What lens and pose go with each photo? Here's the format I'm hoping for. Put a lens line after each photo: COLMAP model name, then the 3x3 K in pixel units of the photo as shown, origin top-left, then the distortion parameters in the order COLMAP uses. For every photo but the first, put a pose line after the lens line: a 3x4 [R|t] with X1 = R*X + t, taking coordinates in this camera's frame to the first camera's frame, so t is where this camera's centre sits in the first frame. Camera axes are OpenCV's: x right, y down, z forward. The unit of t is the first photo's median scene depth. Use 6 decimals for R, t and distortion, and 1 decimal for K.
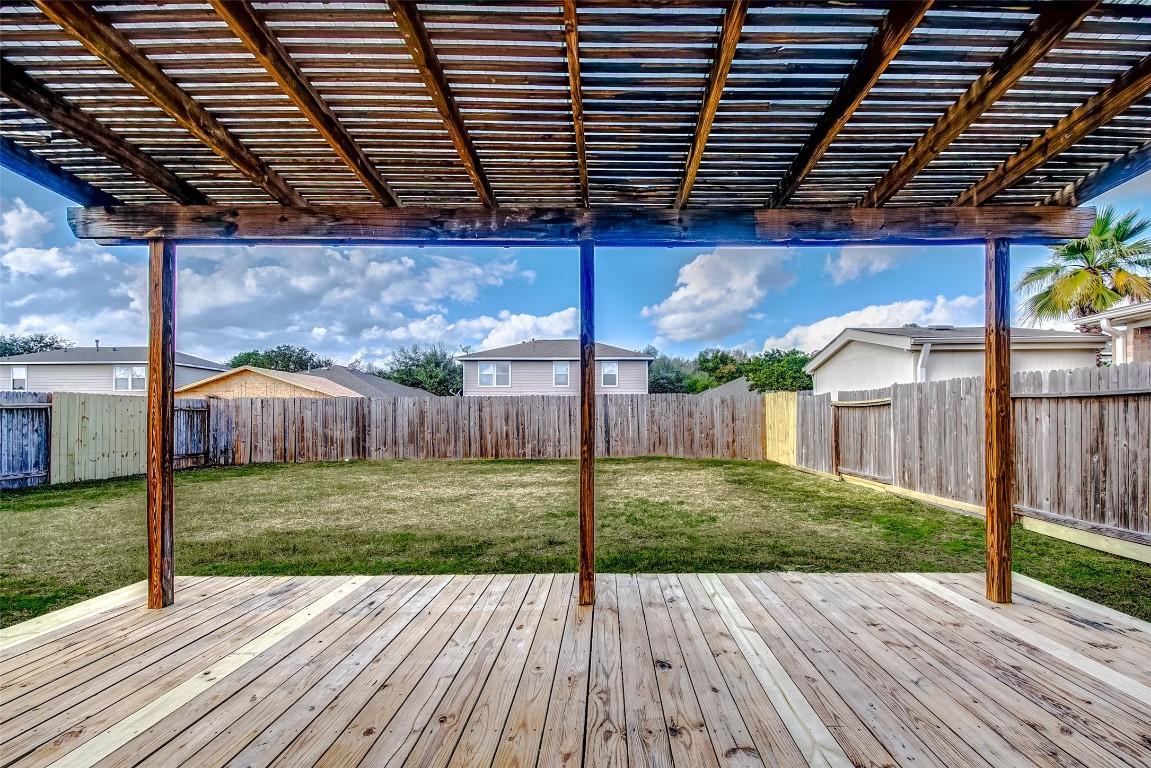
lens RADIAL K [[516.0, 0, 615.3], [0, 516.0, 428.0], [0, 0, 1]] dist [0.018135, -0.021119]
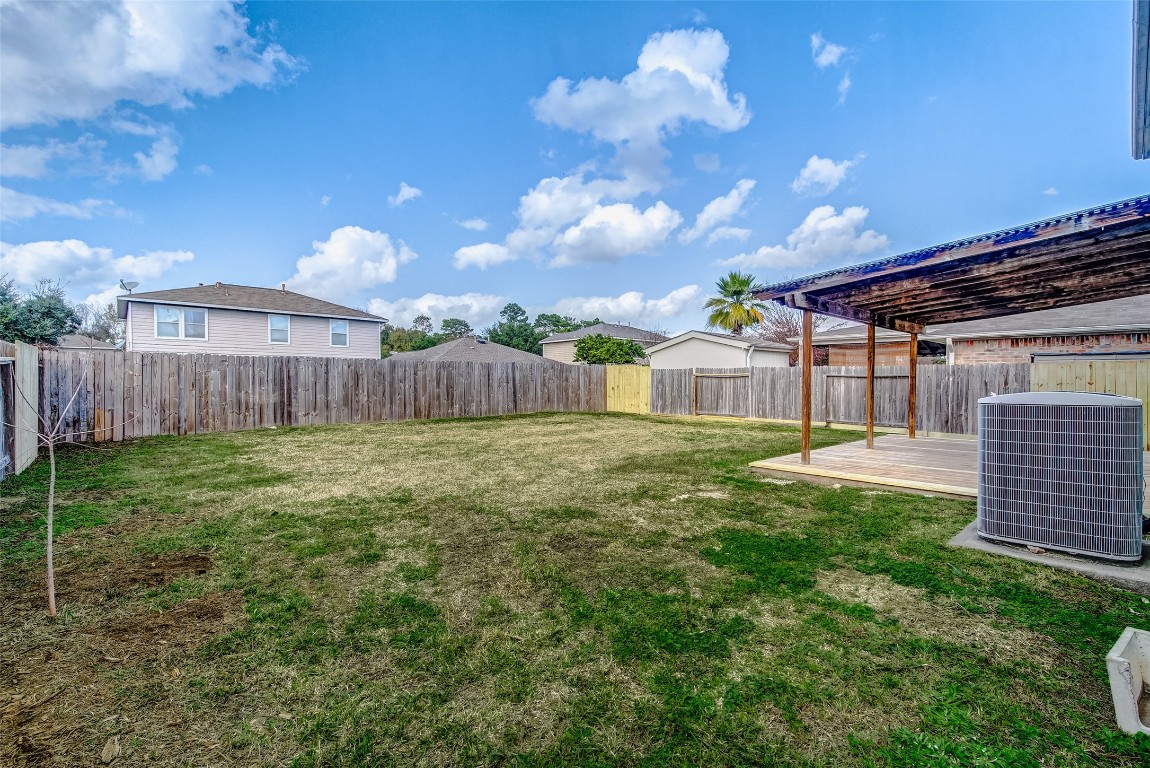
lens RADIAL K [[507.6, 0, 599.3], [0, 507.6, 389.0], [0, 0, 1]] dist [0.015434, -0.013613]
pose [[0.735449, -0.003900, 0.677569, -0.690376], [0.004926, 0.999988, 0.000410, -0.001502], [-0.677562, 0.003036, 0.735460, -0.020915]]
